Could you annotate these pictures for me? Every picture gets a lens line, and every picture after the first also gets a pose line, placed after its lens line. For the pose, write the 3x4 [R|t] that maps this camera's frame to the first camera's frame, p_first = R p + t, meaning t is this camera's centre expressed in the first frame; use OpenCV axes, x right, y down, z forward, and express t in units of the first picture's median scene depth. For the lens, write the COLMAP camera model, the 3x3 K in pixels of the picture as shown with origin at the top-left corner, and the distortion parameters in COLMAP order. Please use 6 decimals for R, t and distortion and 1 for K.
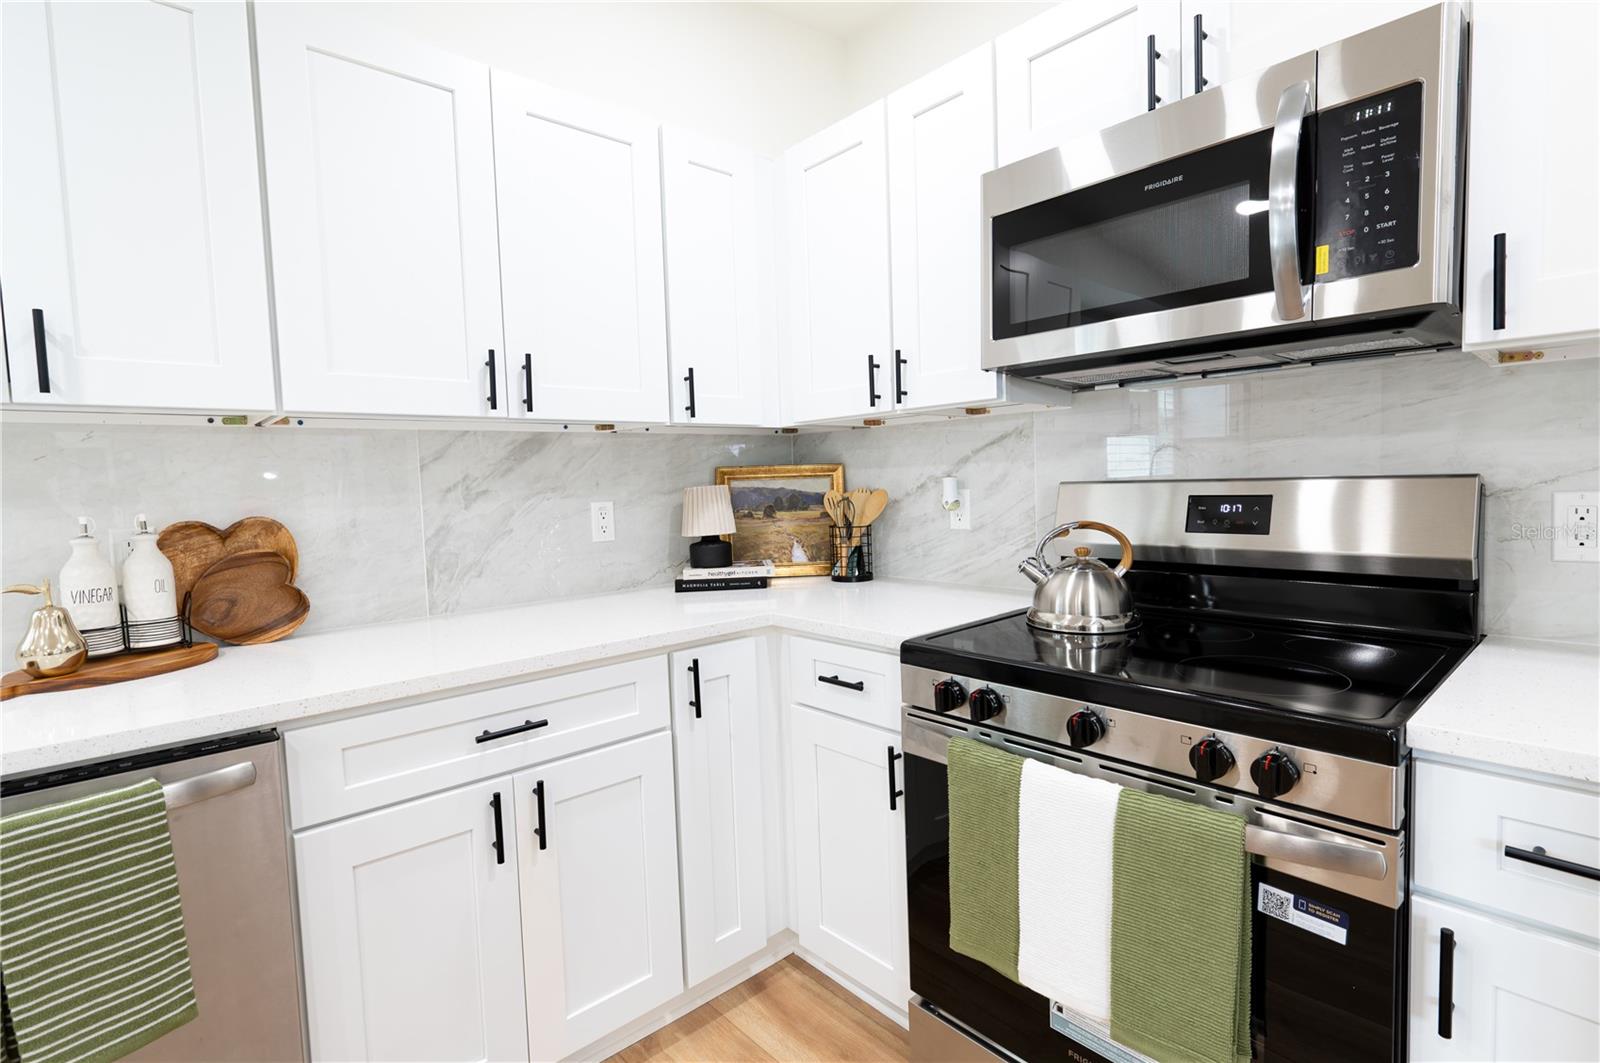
lens RADIAL K [[765.3, 0, 798.0], [0, 765.3, 528.9], [0, 0, 1]] dist [-0.004256, 0.000238]
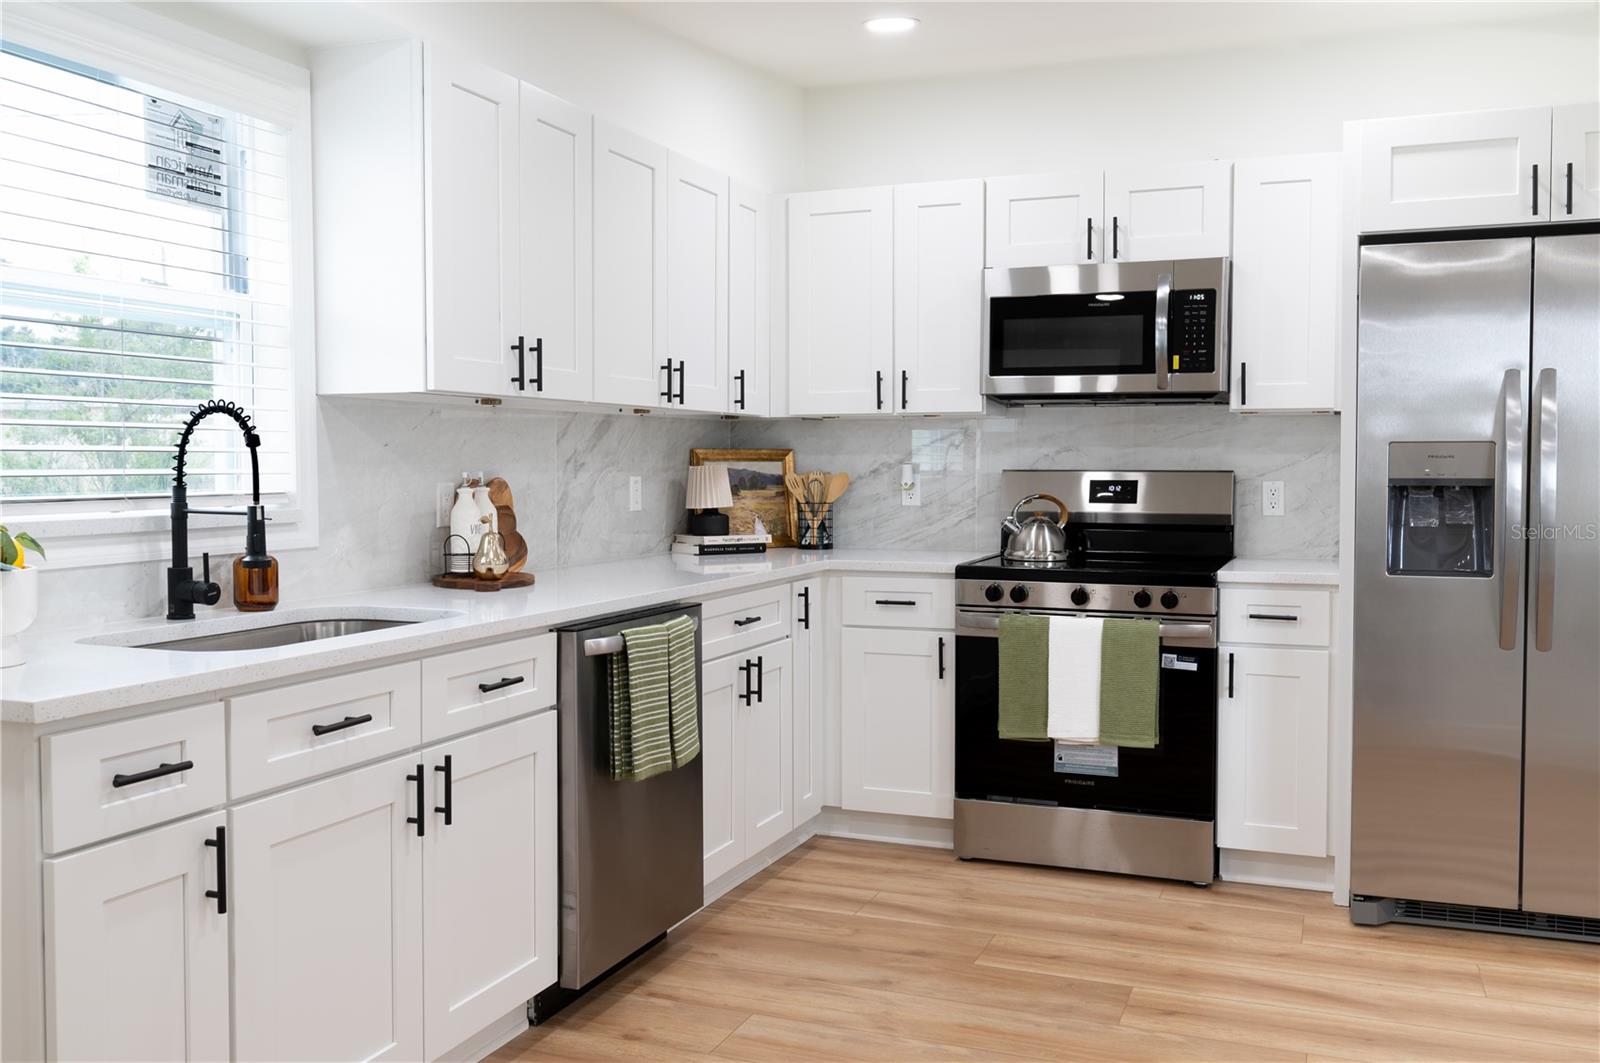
lens RADIAL K [[1368.6, 0, 806.3], [0, 1368.6, 529.0], [0, 0, 1]] dist [-0.006735, -0.000438]
pose [[0.896477, 0.010594, 0.442963, -1.273190], [-0.000157, 0.999722, -0.023592, 0.124985], [-0.443090, 0.021080, 0.896229, -1.283160]]
